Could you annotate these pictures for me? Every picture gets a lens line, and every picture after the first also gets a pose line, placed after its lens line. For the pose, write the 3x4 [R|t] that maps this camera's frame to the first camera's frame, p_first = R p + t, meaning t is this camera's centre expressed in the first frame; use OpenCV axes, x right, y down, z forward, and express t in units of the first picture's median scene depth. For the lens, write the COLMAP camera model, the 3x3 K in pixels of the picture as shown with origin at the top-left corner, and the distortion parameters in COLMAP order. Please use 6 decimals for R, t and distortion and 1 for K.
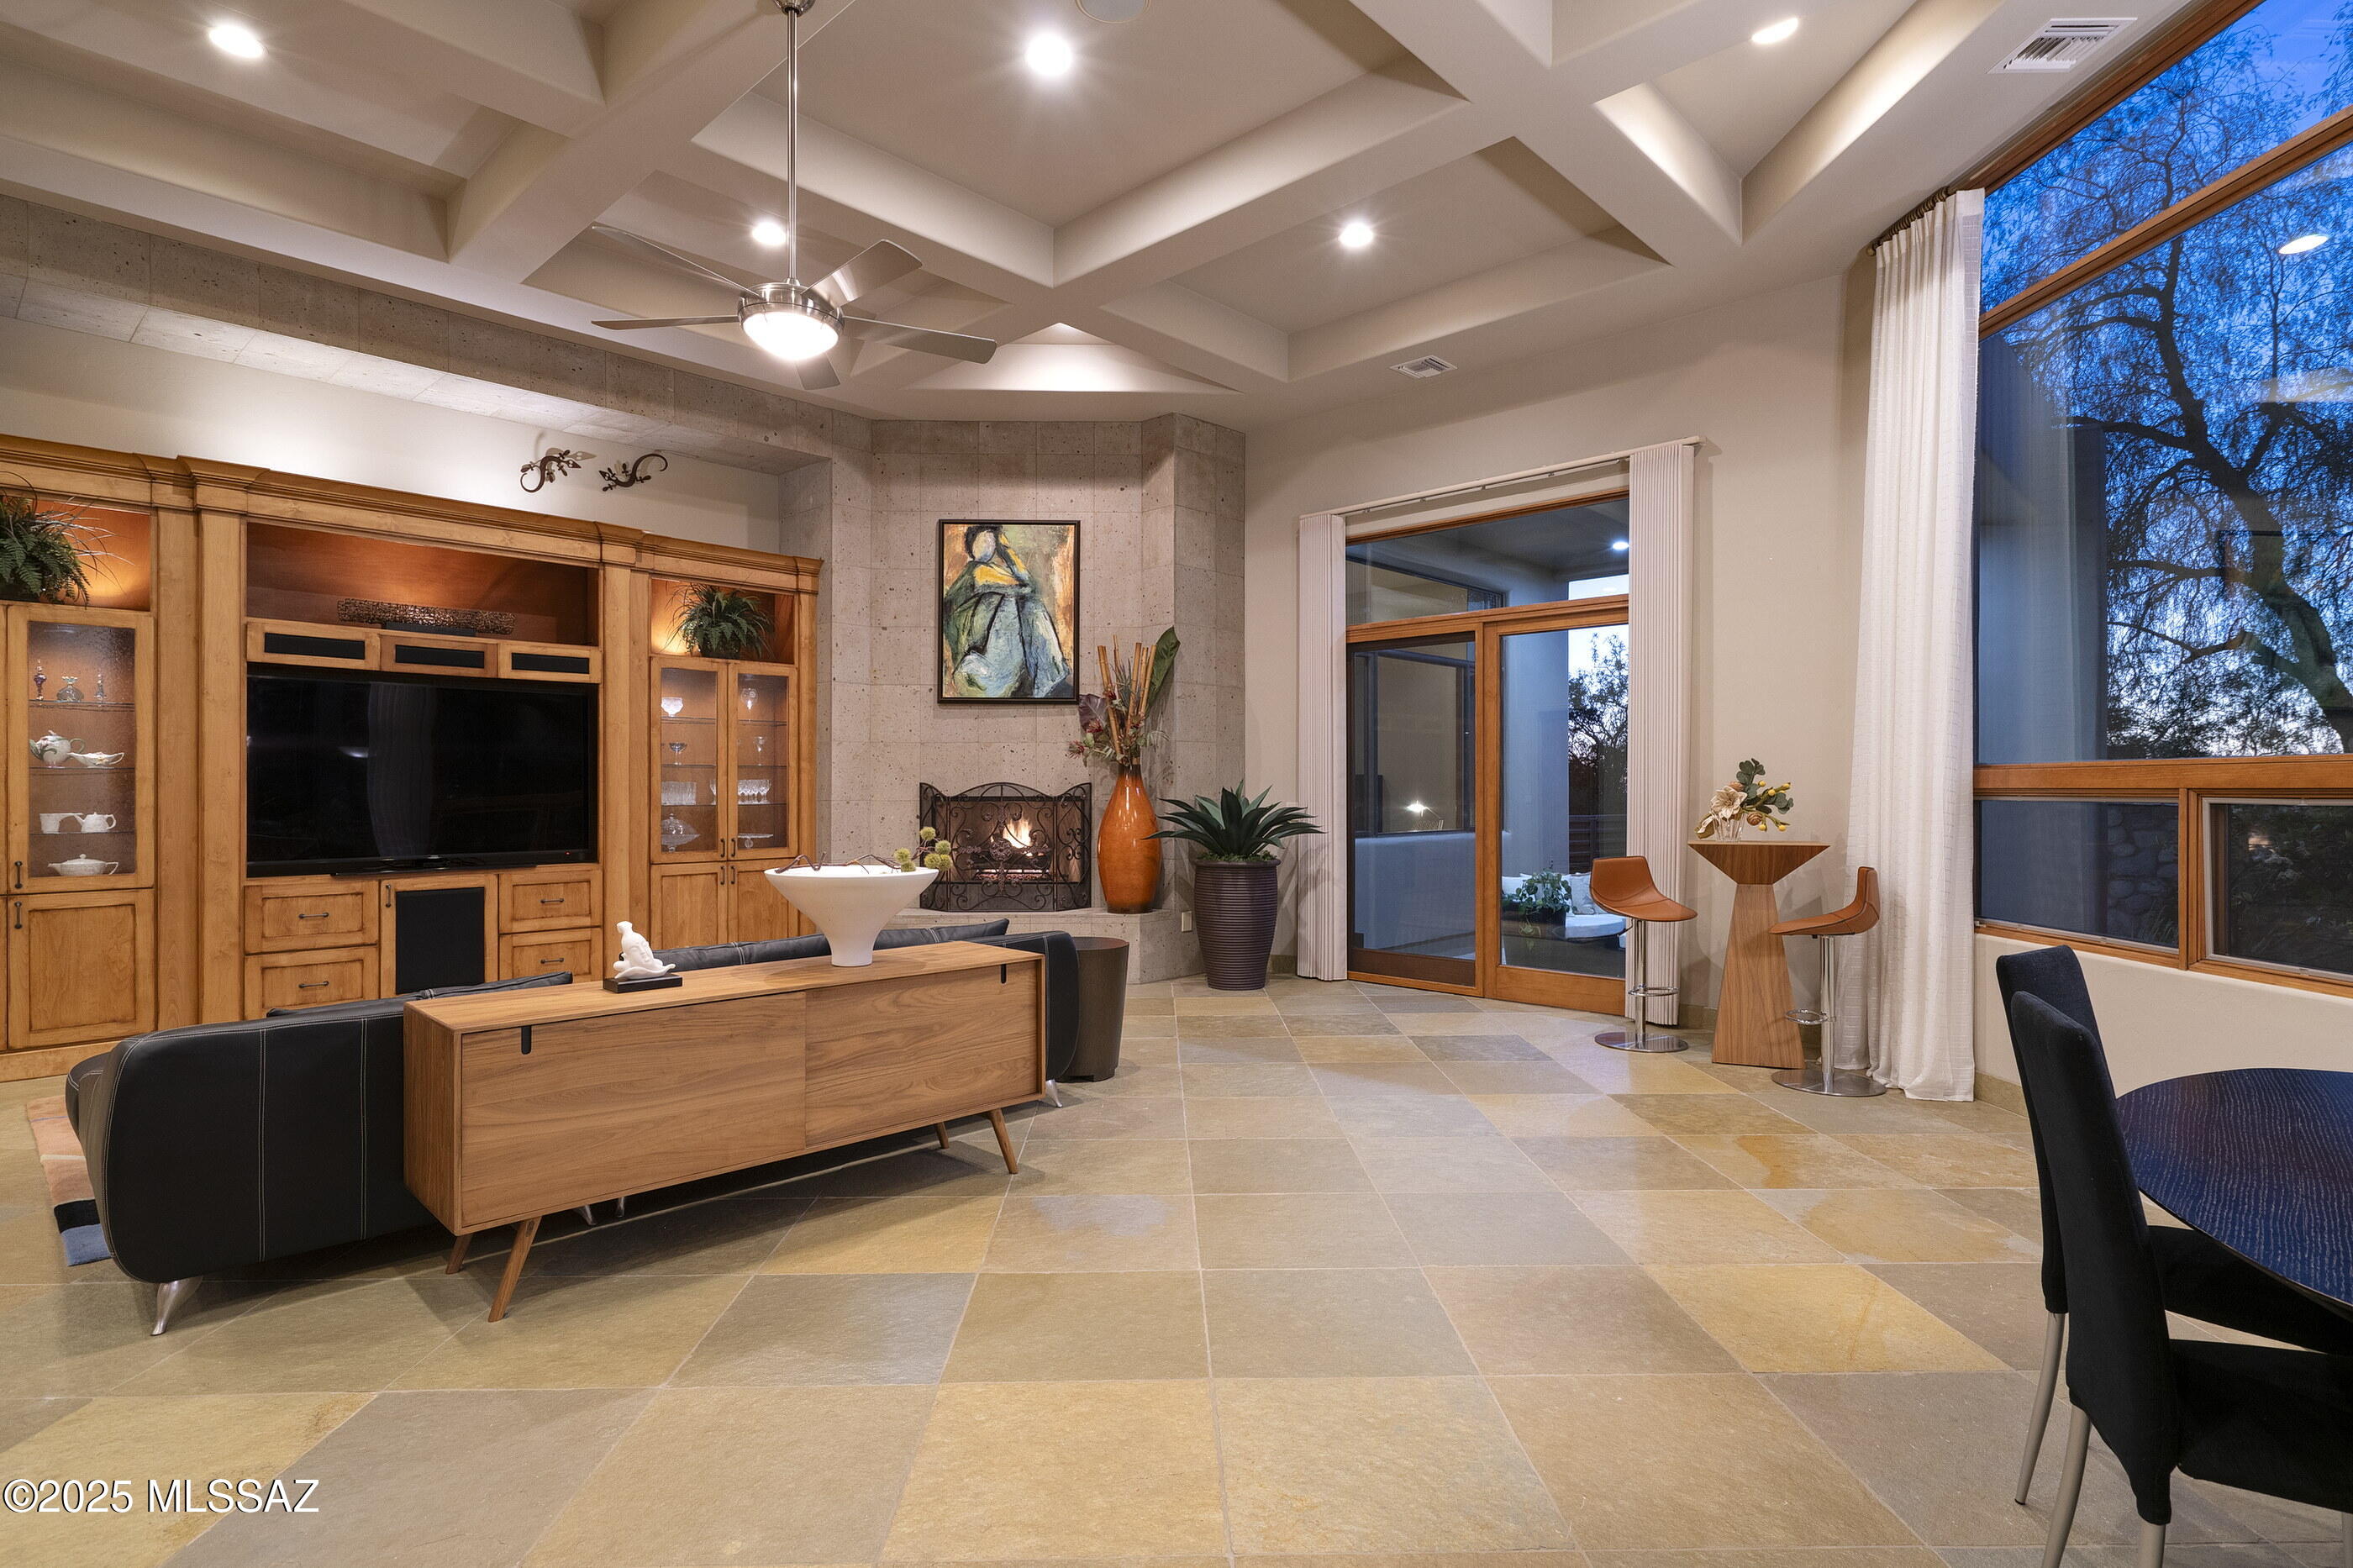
lens RADIAL K [[1149.9, 0, 1159.7], [0, 1149.9, 785.3], [0, 0, 1]] dist [0.009214, 0.001026]
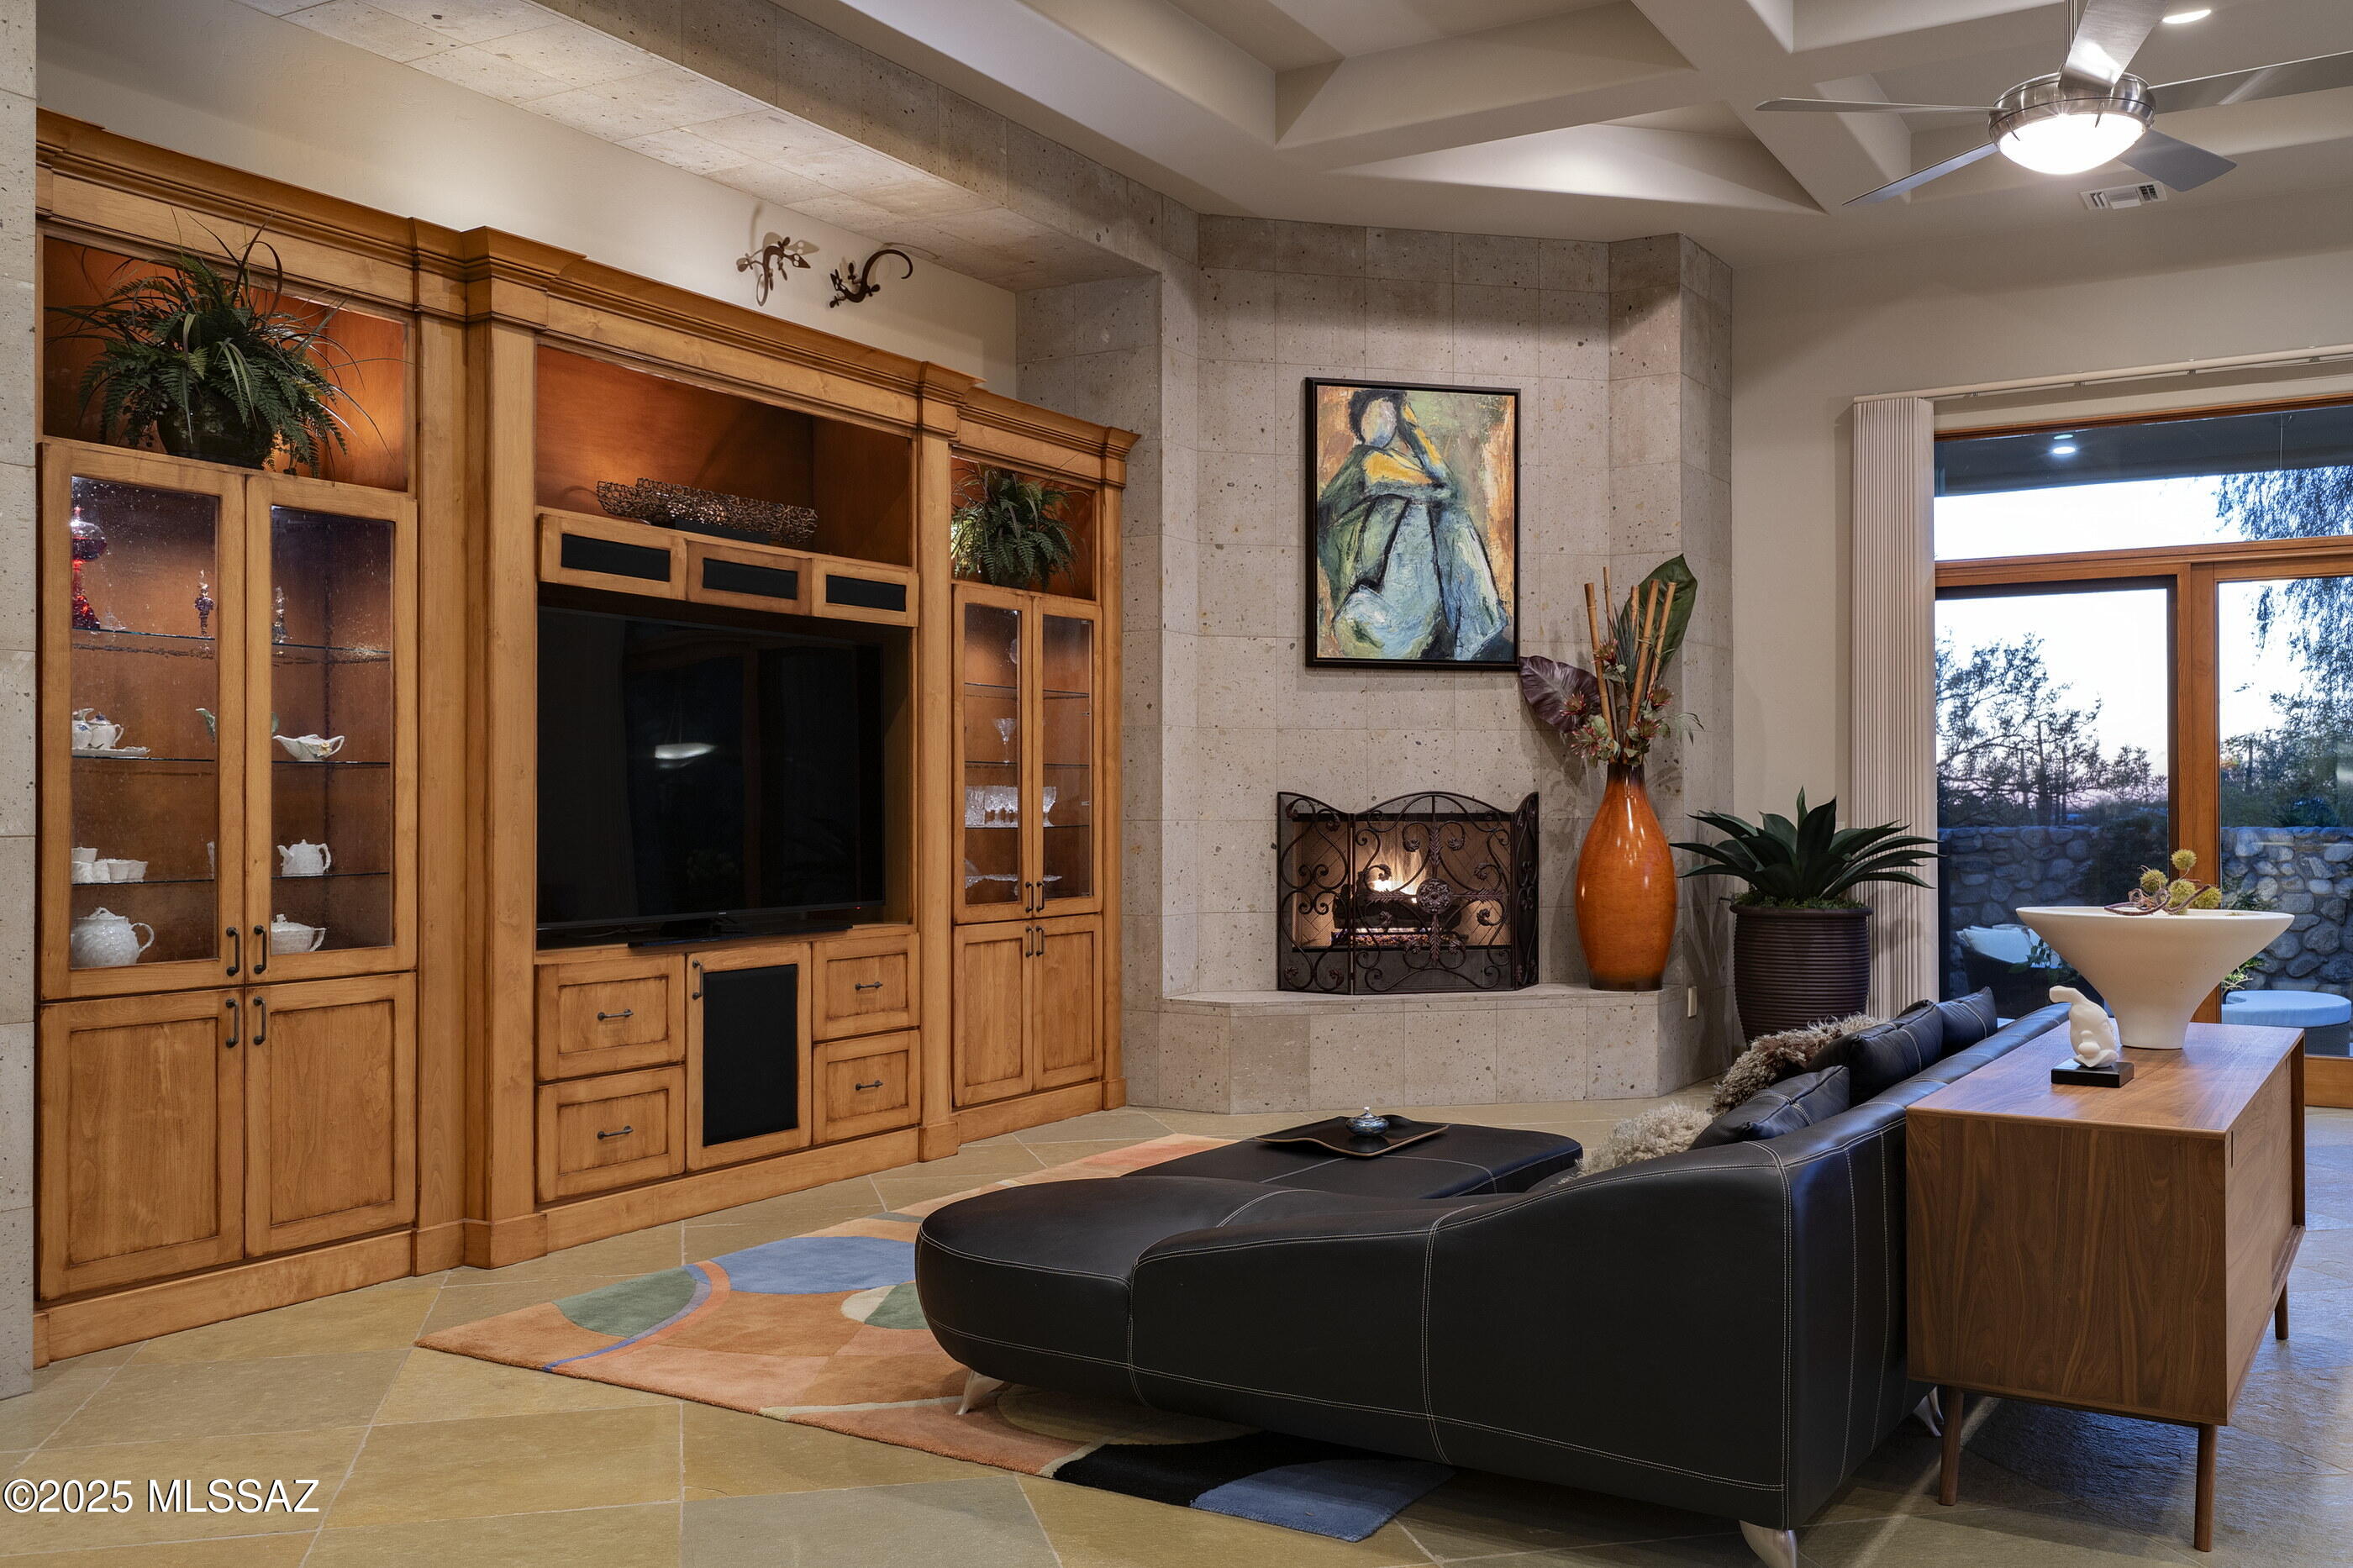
lens RADIAL K [[1887.4, 0, 1182.9], [0, 1887.4, 780.9], [0, 0, 1]] dist [0.025857, -0.007479]
pose [[0.977889, 0.002158, 0.209112, -0.503220], [0.000161, 0.999939, -0.011072, 0.003360], [-0.209123, 0.010860, 0.977829, -0.002959]]
